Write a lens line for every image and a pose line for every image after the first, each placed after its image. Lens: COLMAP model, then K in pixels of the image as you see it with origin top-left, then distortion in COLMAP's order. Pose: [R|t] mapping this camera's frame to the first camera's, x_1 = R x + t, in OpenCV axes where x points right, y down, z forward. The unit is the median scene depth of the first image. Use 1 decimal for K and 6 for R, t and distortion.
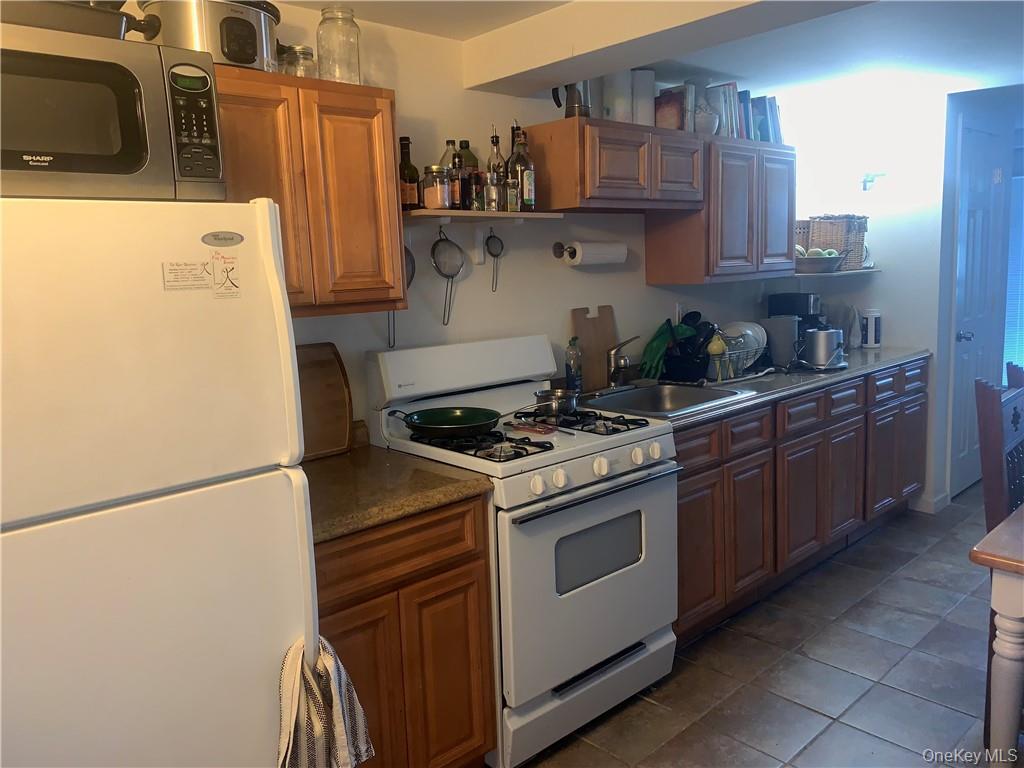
lens RADIAL K [[778.1, 0, 516.8], [0, 778.1, 370.7], [0, 0, 1]] dist [0.046158, -0.053782]
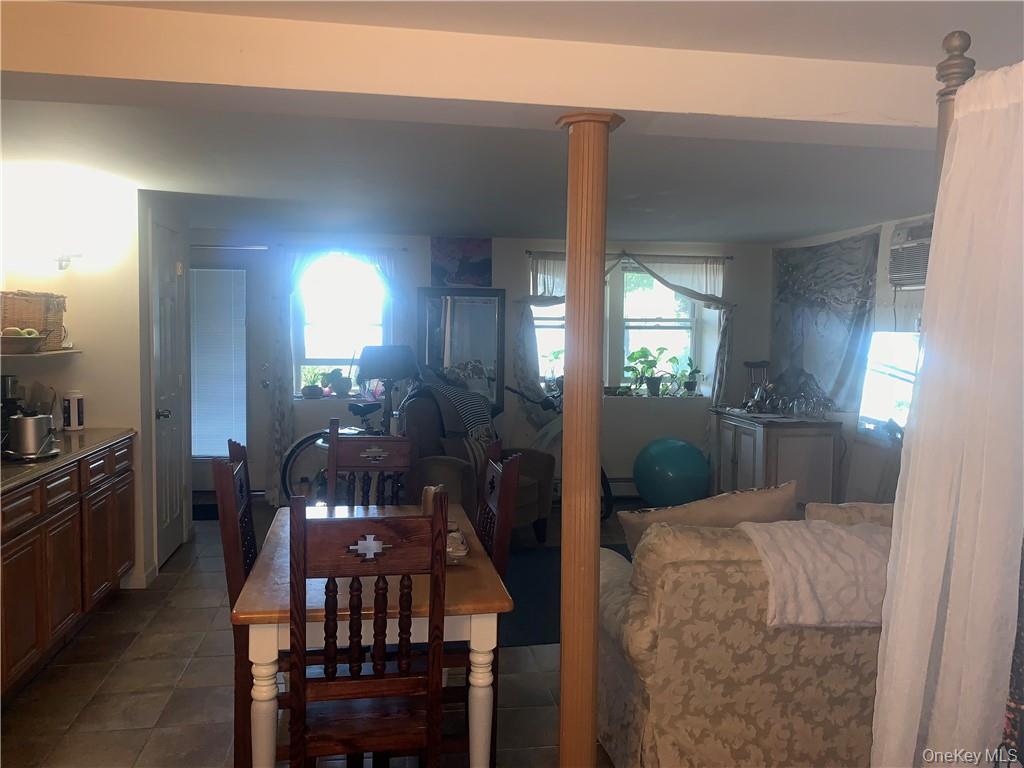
lens RADIAL K [[778.1, 0, 511.6], [0, 778.1, 375.7], [0, 0, 1]] dist [0.046158, -0.053782]
pose [[0.557159, -0.005392, 0.830388, -0.074622], [0.075587, 0.996157, -0.044248, -0.018225], [-0.826958, 0.087420, 0.555426, 0.012418]]
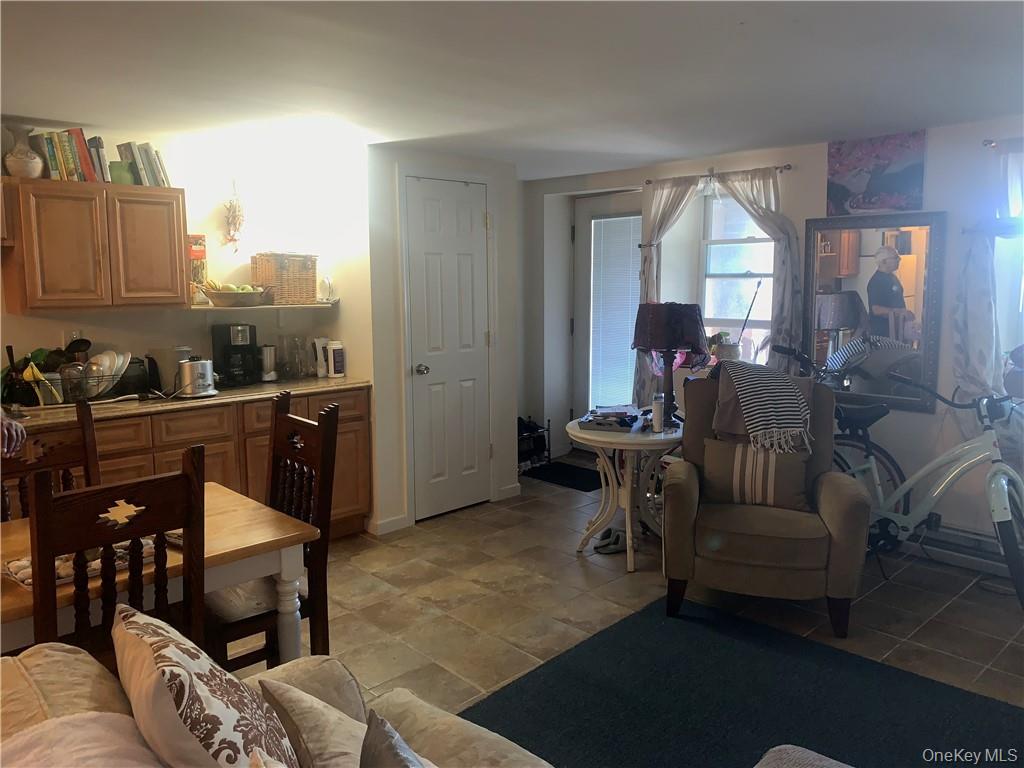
lens RADIAL K [[778.1, 0, 508.7], [0, 778.1, 372.7], [0, 0, 1]] dist [0.046158, -0.053782]
pose [[0.999349, 0.034134, 0.011691, 0.971497], [-0.034019, 0.999372, -0.009950, -0.047607], [-0.012023, 0.009546, 0.999882, -0.096550]]
